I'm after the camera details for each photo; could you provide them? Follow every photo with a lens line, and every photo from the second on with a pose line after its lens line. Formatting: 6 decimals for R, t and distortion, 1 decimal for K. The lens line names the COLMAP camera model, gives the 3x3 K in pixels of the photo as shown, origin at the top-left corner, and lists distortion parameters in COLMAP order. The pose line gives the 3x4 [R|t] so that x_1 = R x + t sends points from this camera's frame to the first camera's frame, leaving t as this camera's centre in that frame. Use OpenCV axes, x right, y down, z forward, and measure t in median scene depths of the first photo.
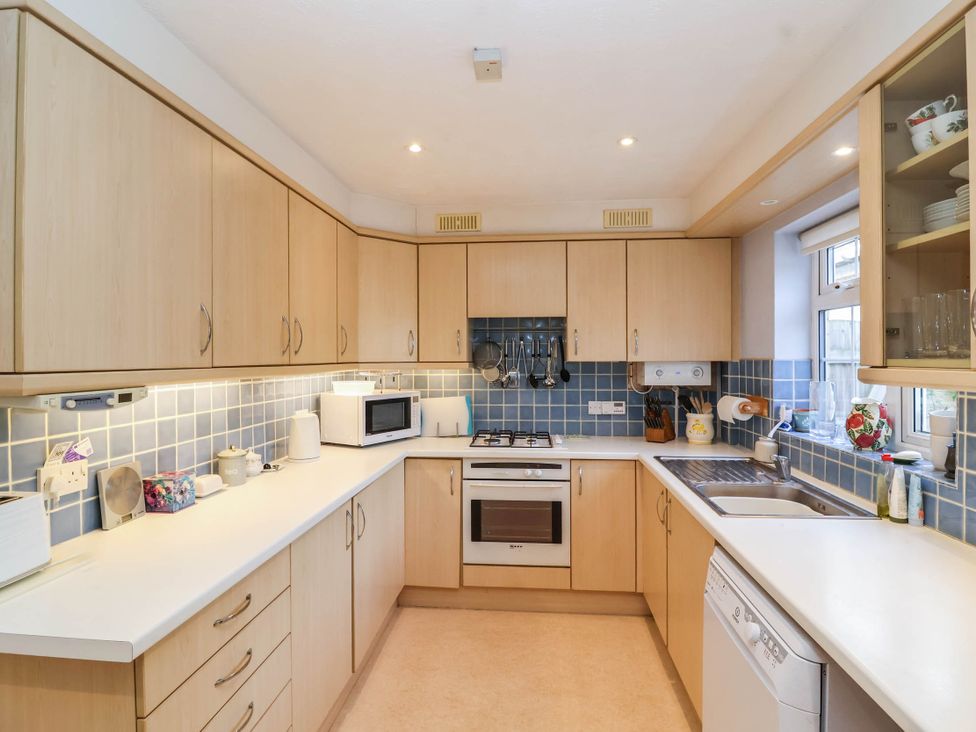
lens RADIAL K [[513.7, 0, 488.5], [0, 513.7, 360.8], [0, 0, 1]] dist [0.004180, -0.016933]
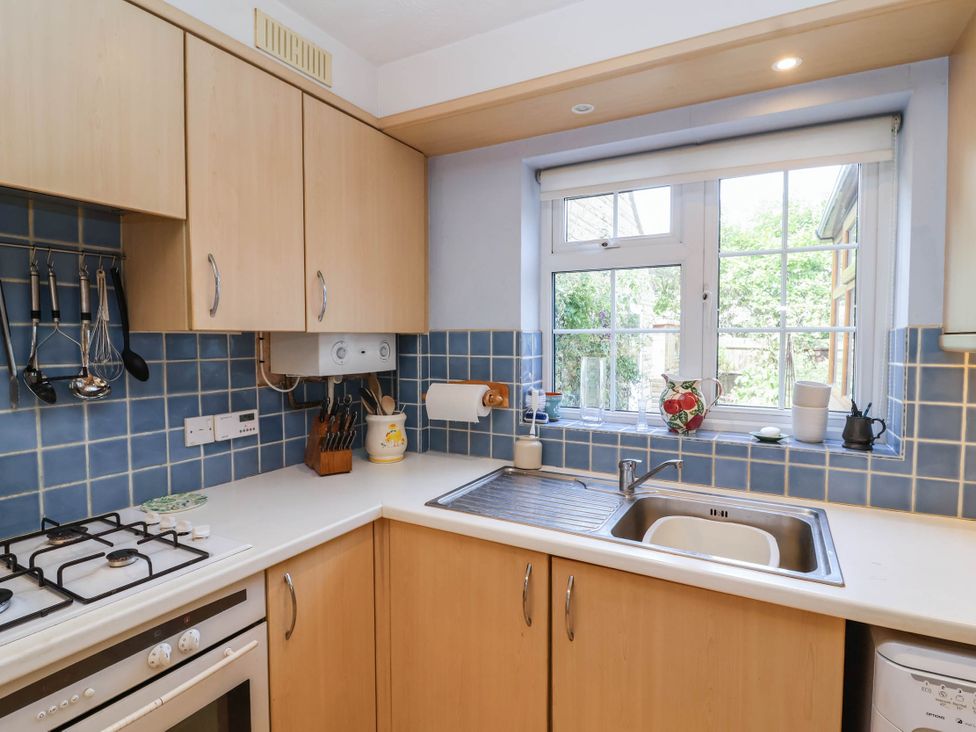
lens RADIAL K [[513.7, 0, 488.5], [0, 513.7, 360.8], [0, 0, 1]] dist [0.004180, -0.016933]
pose [[0.388882, -0.036480, 0.920565, -0.133431], [0.001230, 0.999235, 0.039078, 0.009956], [-0.921287, -0.014065, 0.388629, 0.628074]]
